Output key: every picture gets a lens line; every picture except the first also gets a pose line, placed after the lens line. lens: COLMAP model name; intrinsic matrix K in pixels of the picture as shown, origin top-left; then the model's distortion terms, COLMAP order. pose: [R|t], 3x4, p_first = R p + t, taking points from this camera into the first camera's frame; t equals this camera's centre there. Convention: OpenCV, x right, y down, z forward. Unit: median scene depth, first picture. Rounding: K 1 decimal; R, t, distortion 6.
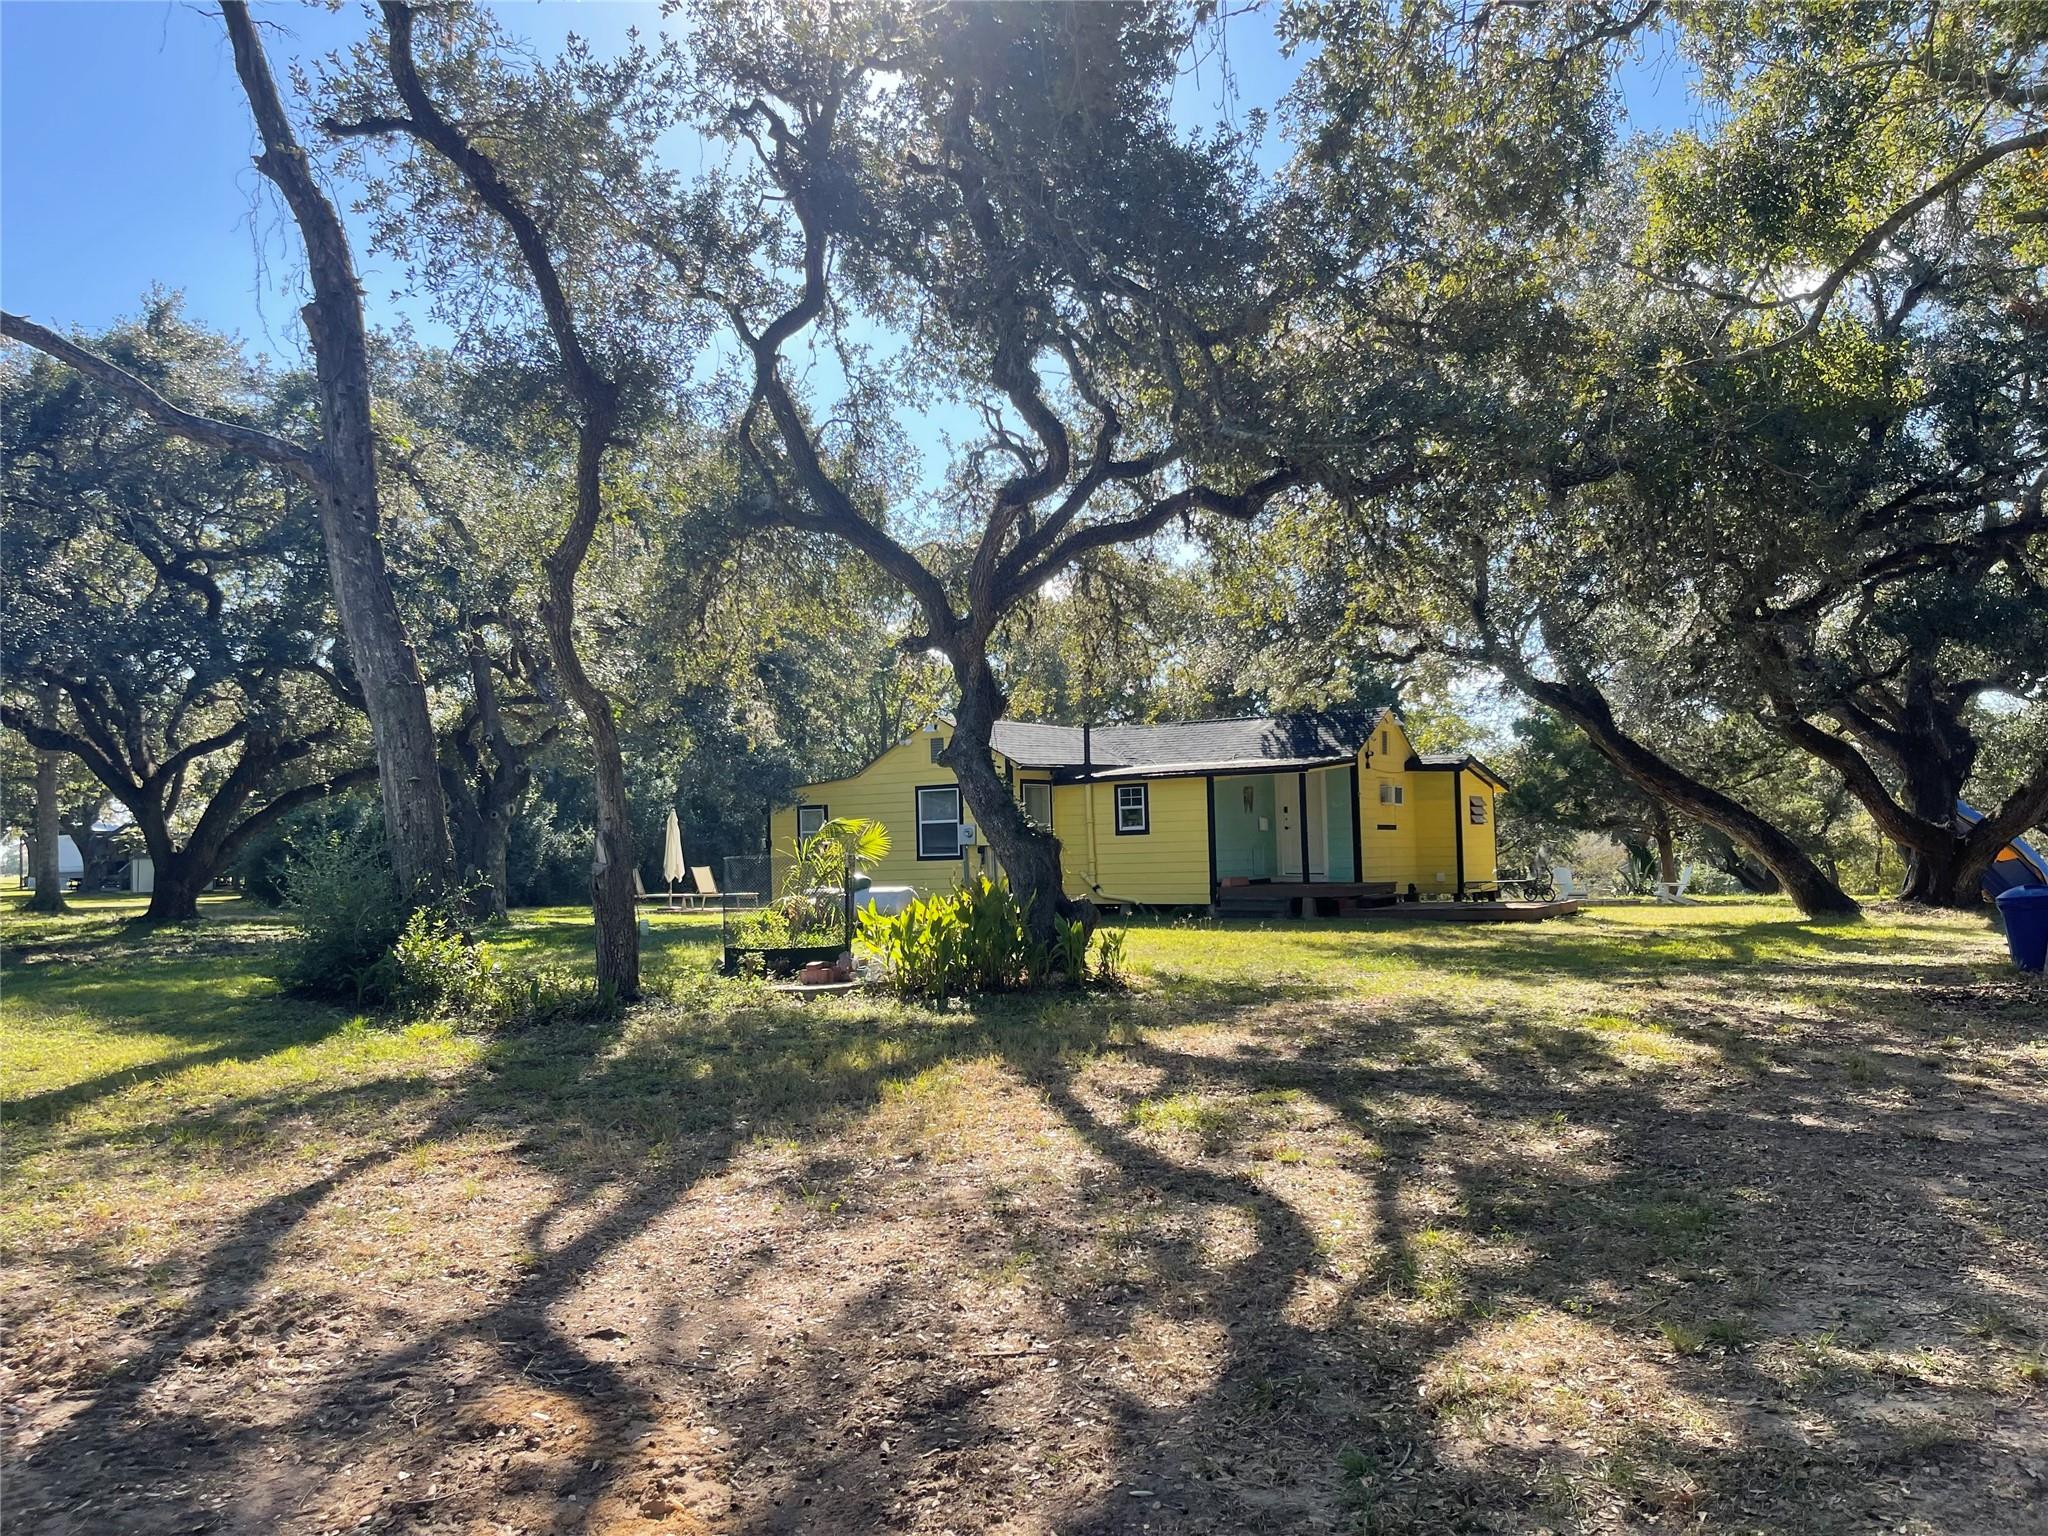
lens RADIAL K [[1492.0, 0, 1023.6], [0, 1492.0, 769.1], [0, 0, 1]] dist [-0.002596, -0.000773]
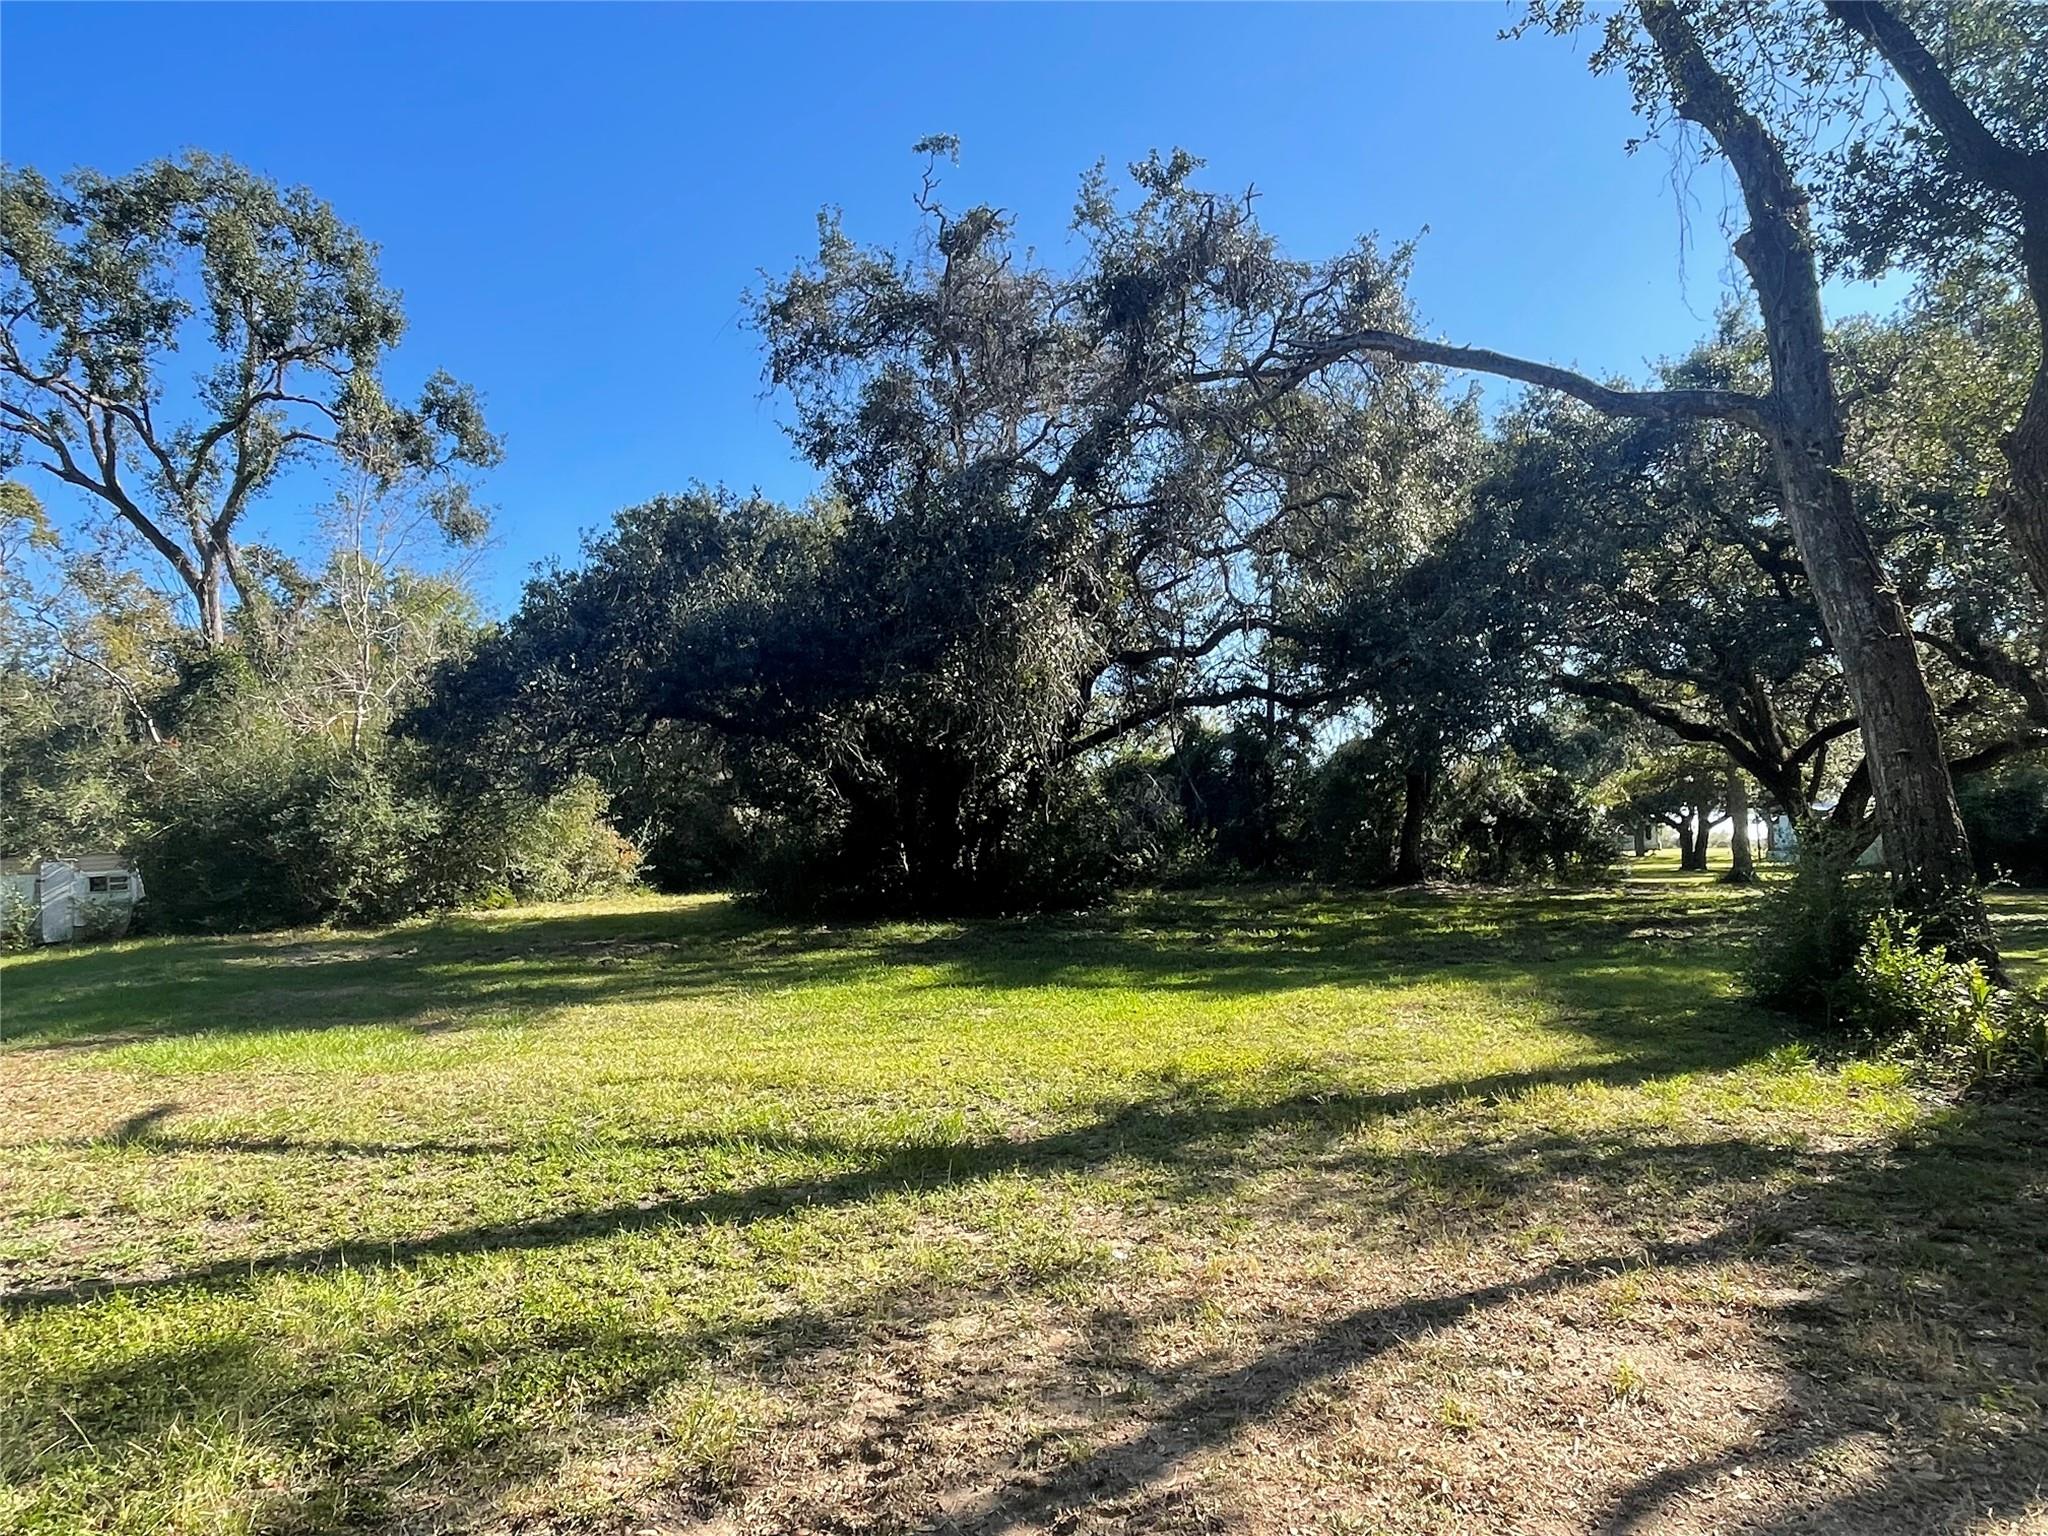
lens RADIAL K [[1331.1, 0, 1024.8], [0, 1331.1, 762.6], [0, 0, 1]] dist [-0.007134, -0.001138]
pose [[0.453166, -0.053846, -0.889798, 0.024017], [0.060179, 0.997745, -0.029729, 0.005130], [0.889393, -0.040075, 0.455384, 0.248062]]
